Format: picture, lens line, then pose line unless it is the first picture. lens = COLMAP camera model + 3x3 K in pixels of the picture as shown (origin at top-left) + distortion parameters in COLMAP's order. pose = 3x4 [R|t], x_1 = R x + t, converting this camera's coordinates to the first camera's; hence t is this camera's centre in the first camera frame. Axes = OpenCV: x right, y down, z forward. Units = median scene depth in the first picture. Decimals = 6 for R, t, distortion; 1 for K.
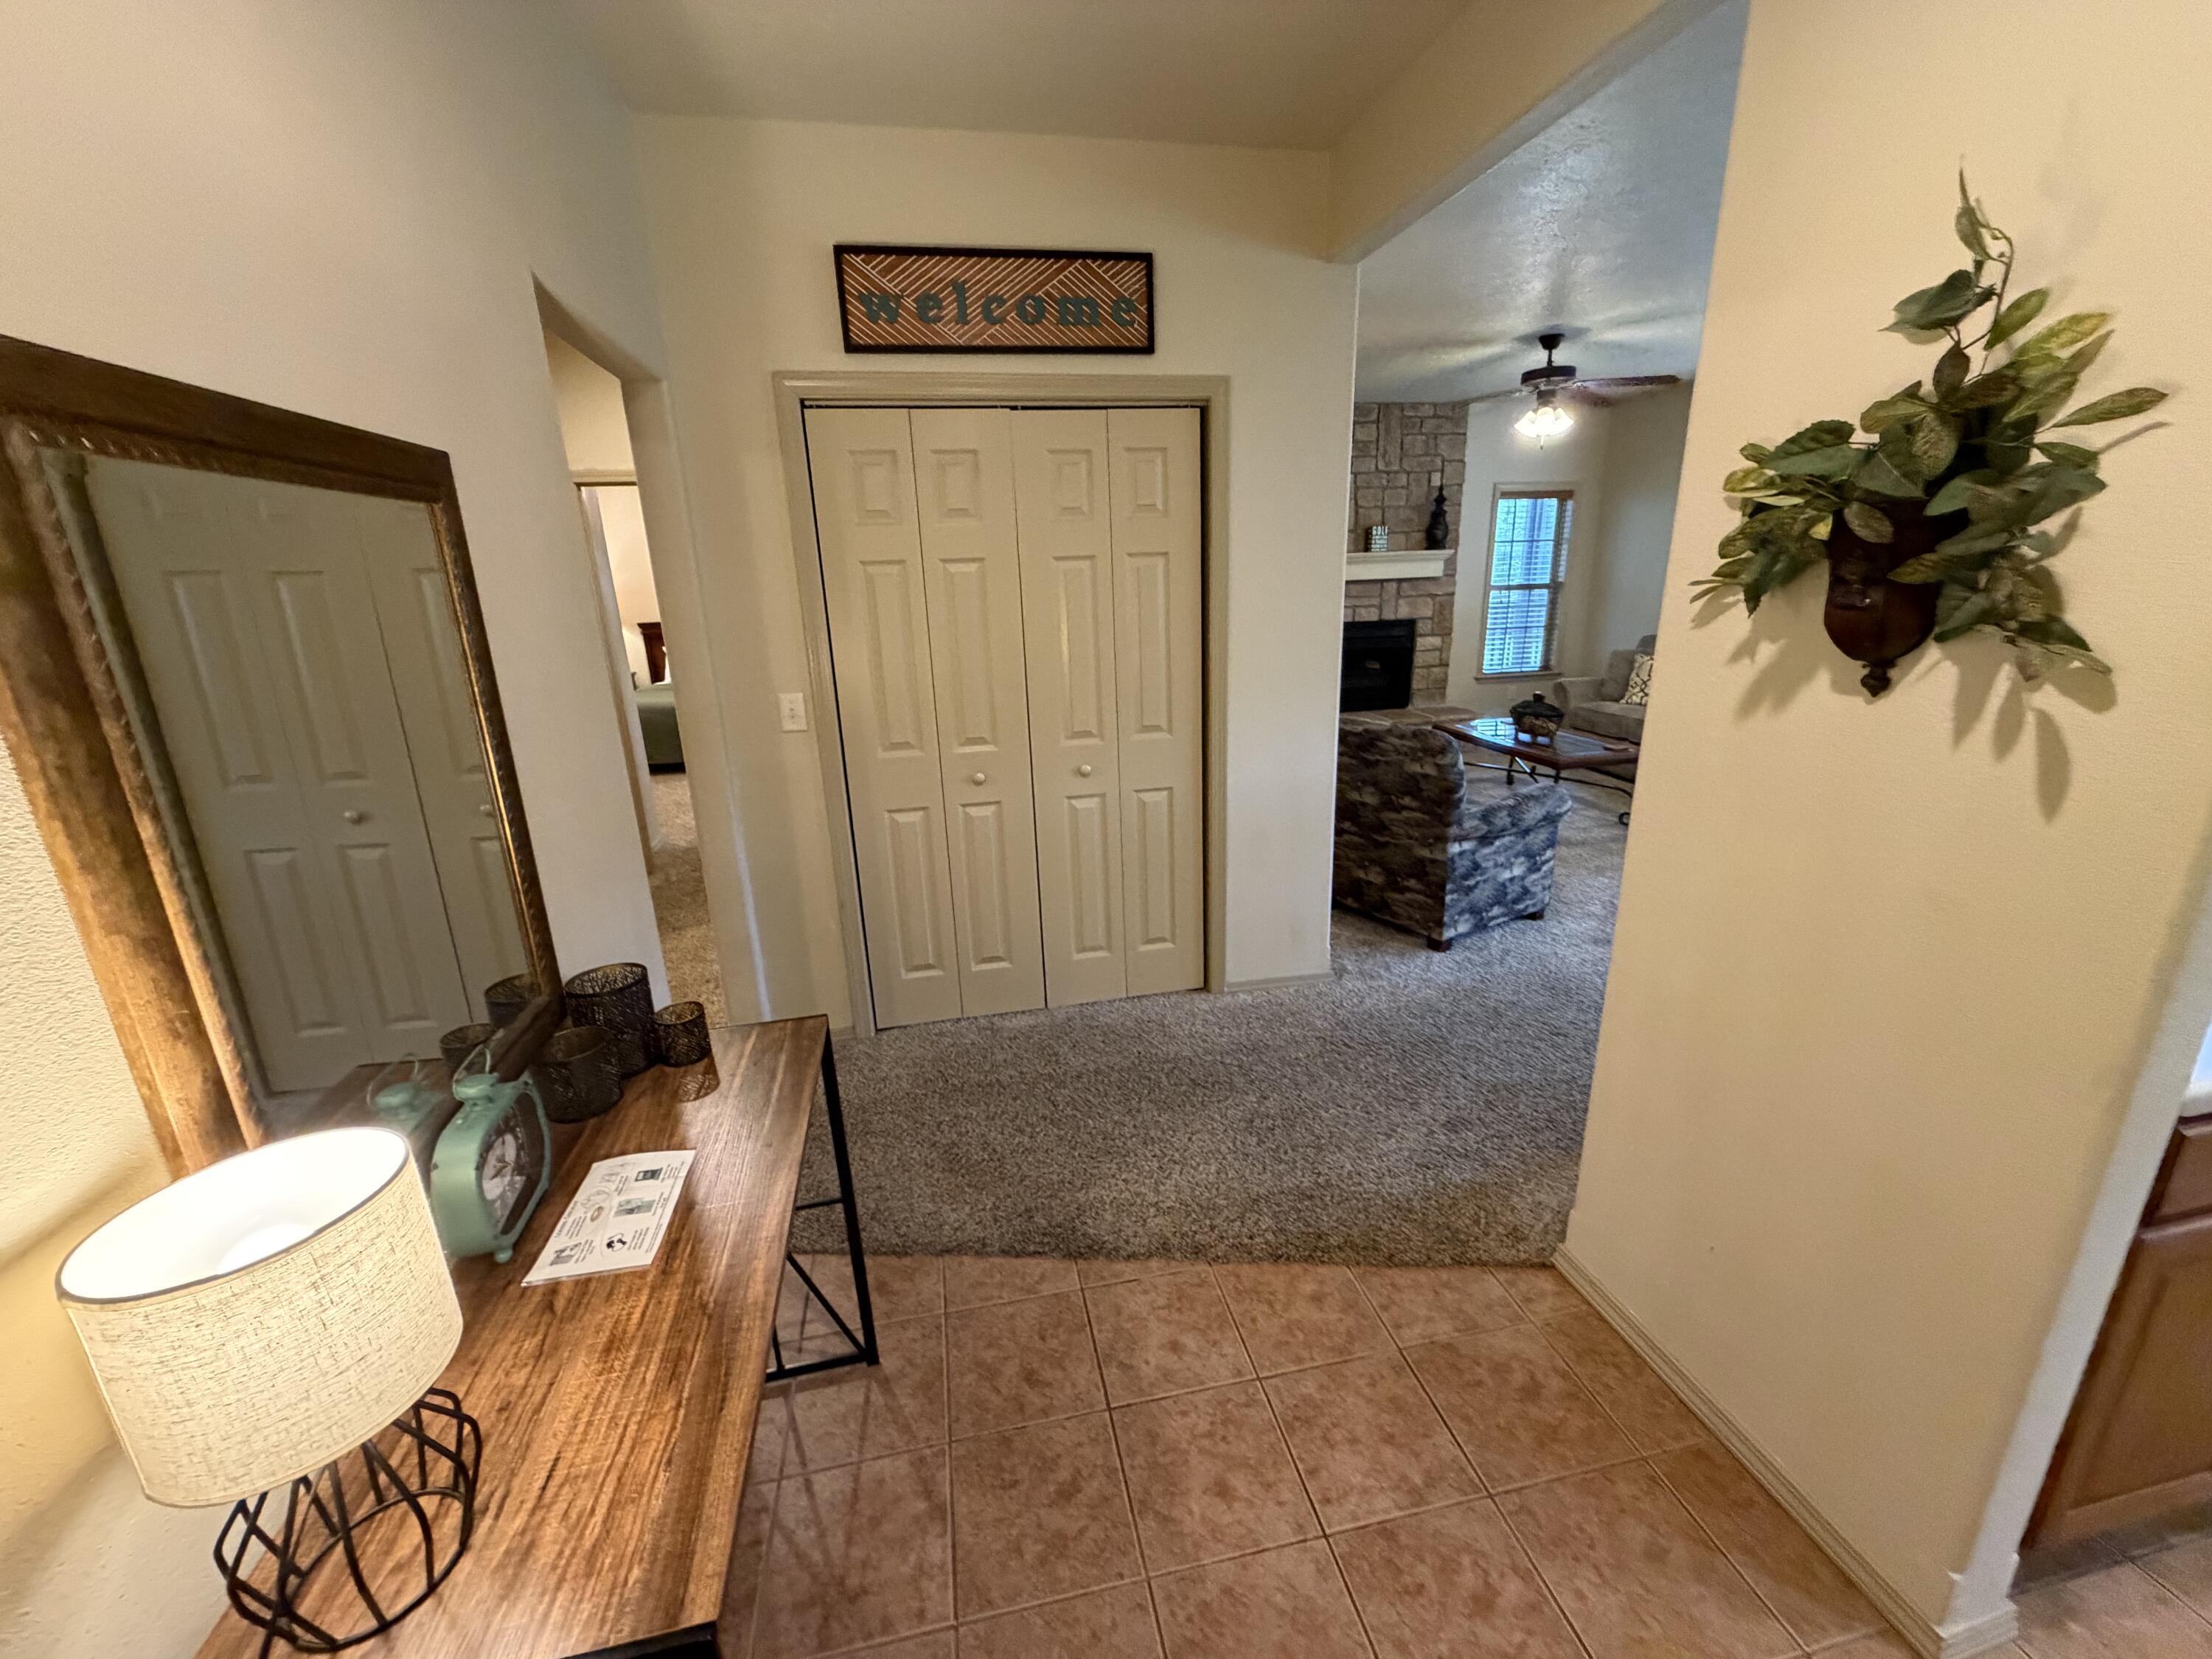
lens RADIAL K [[881.8, 0, 1103.0], [0, 881.8, 825.3], [0, 0, 1]] dist [-0.000786, -0.000624]
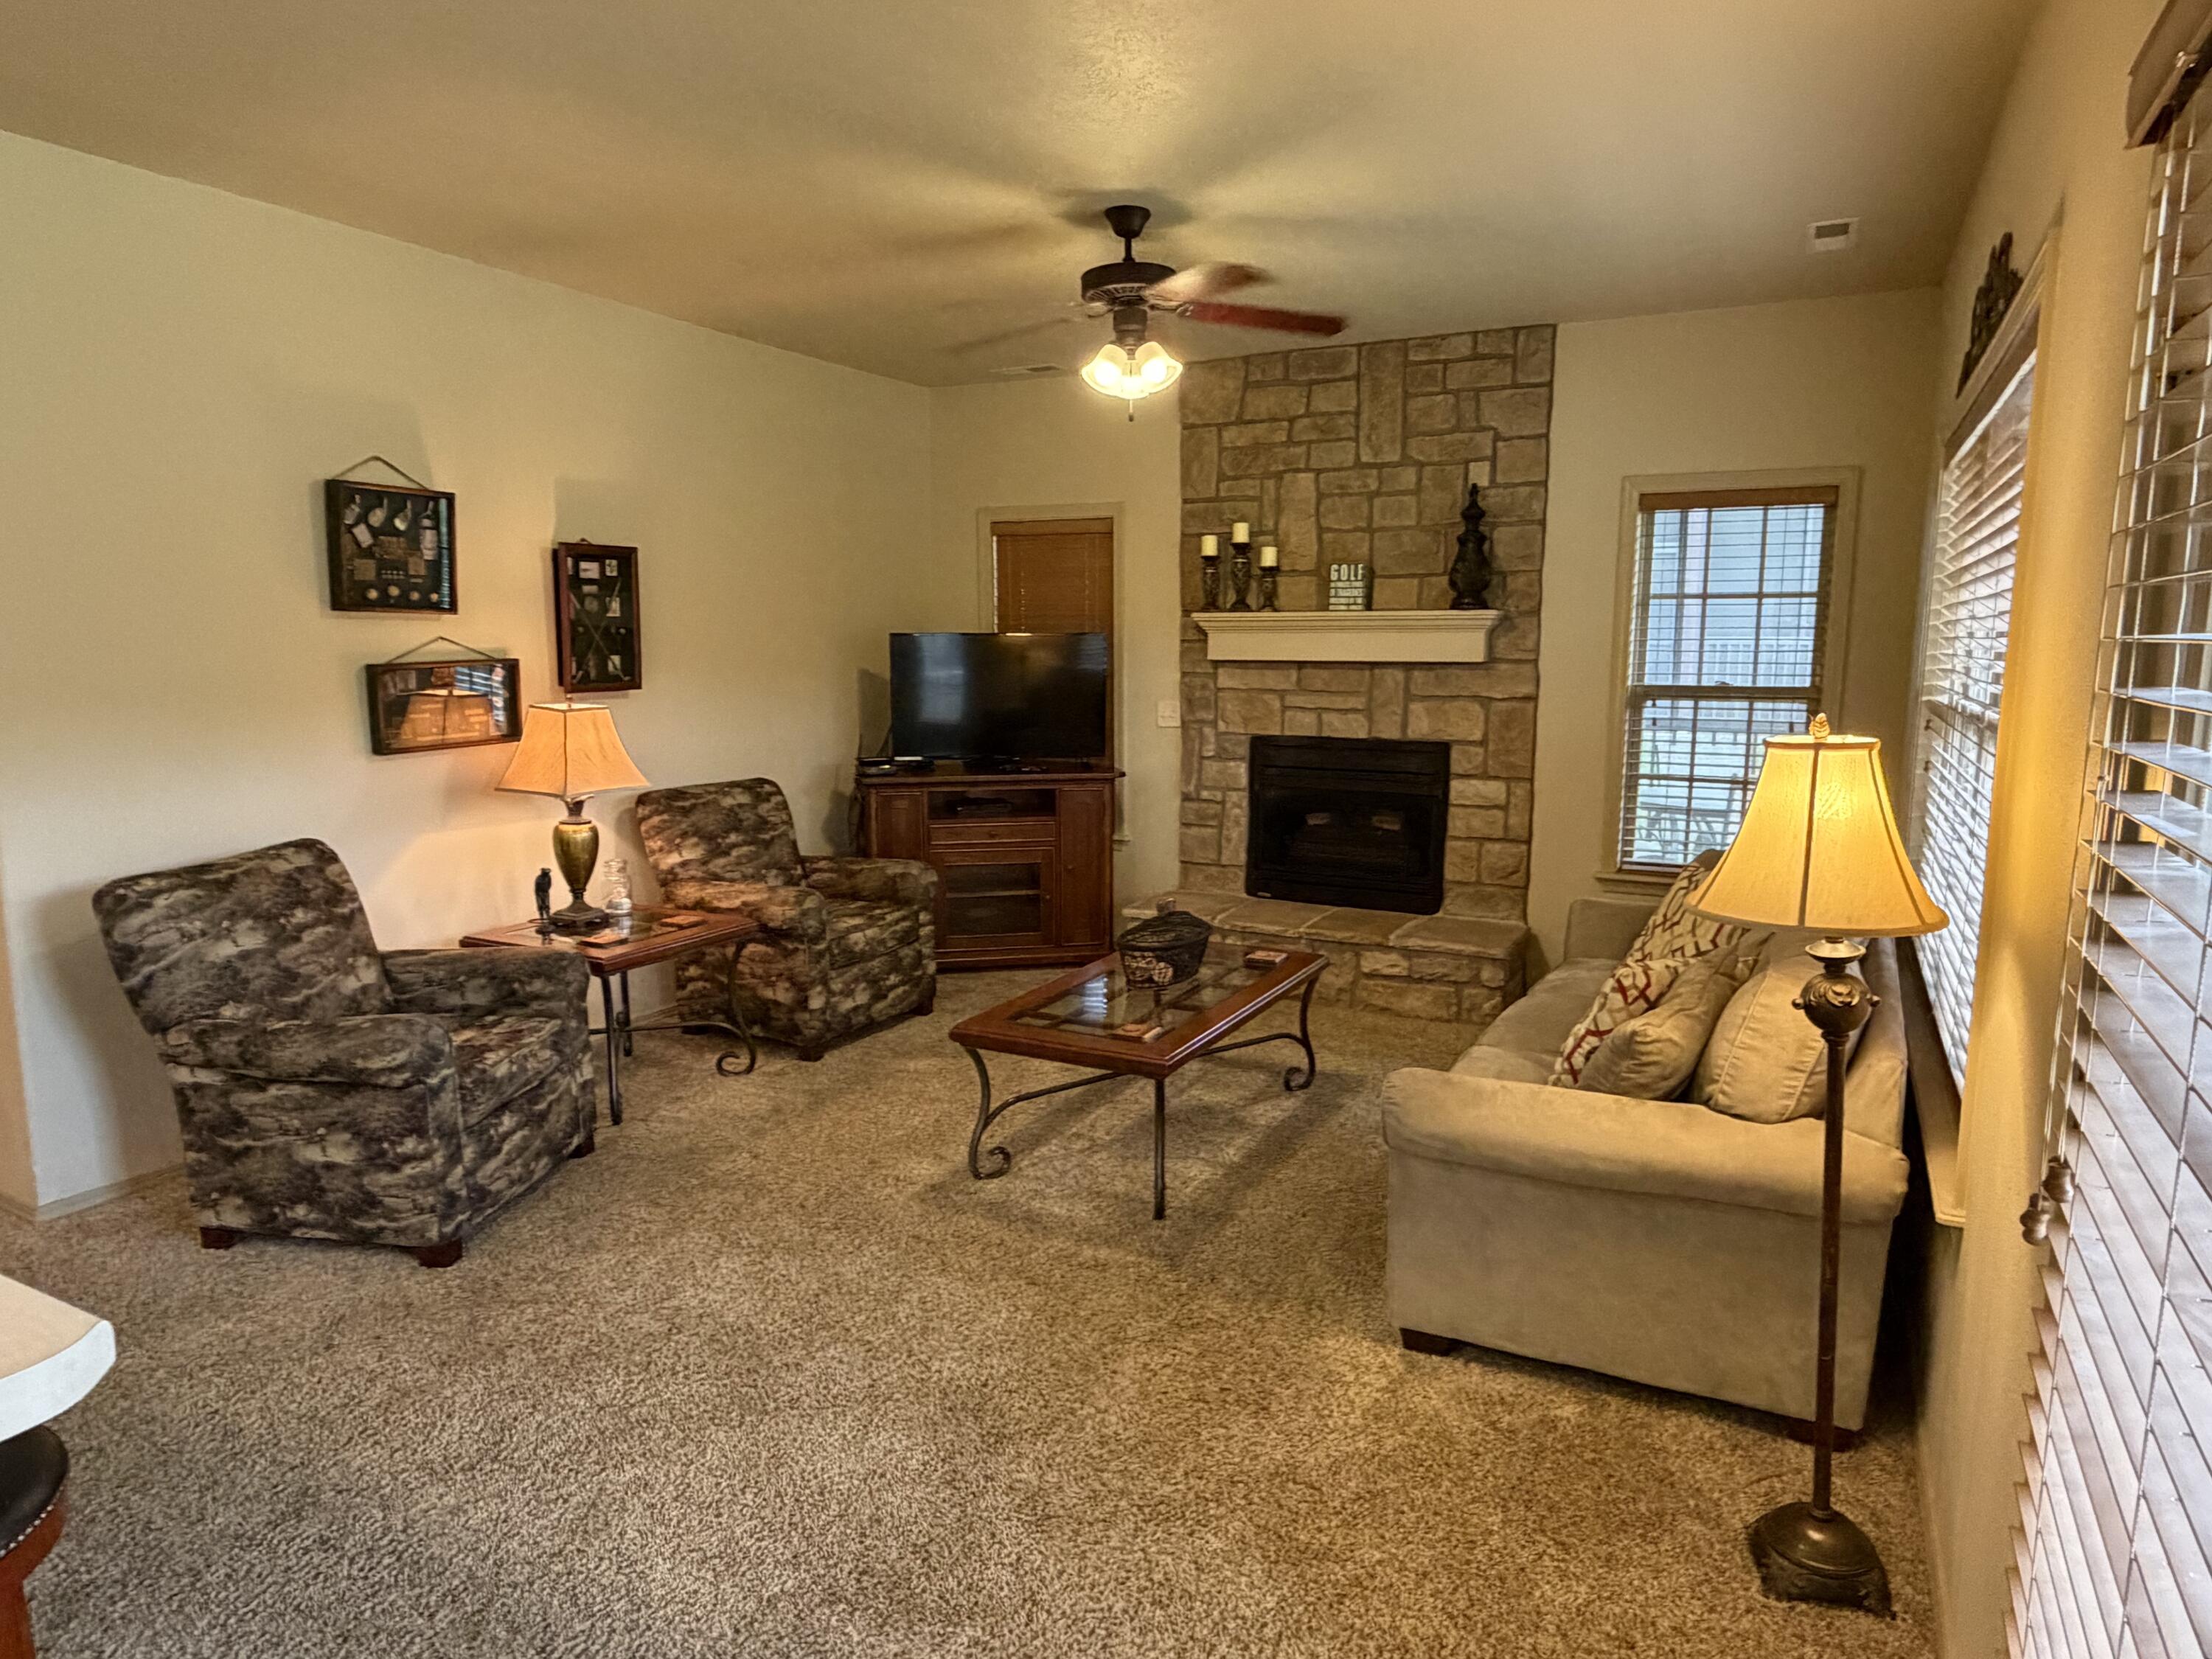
lens RADIAL K [[1336.8, 0, 1109.8], [0, 1336.8, 830.3], [0, 0, 1]] dist [0.001626, -0.000766]
pose [[0.778933, 0.122223, -0.615081, 0.695095], [-0.201611, 0.977560, -0.061067, -0.101686], [0.593815, 0.171575, 0.786095, 0.300680]]
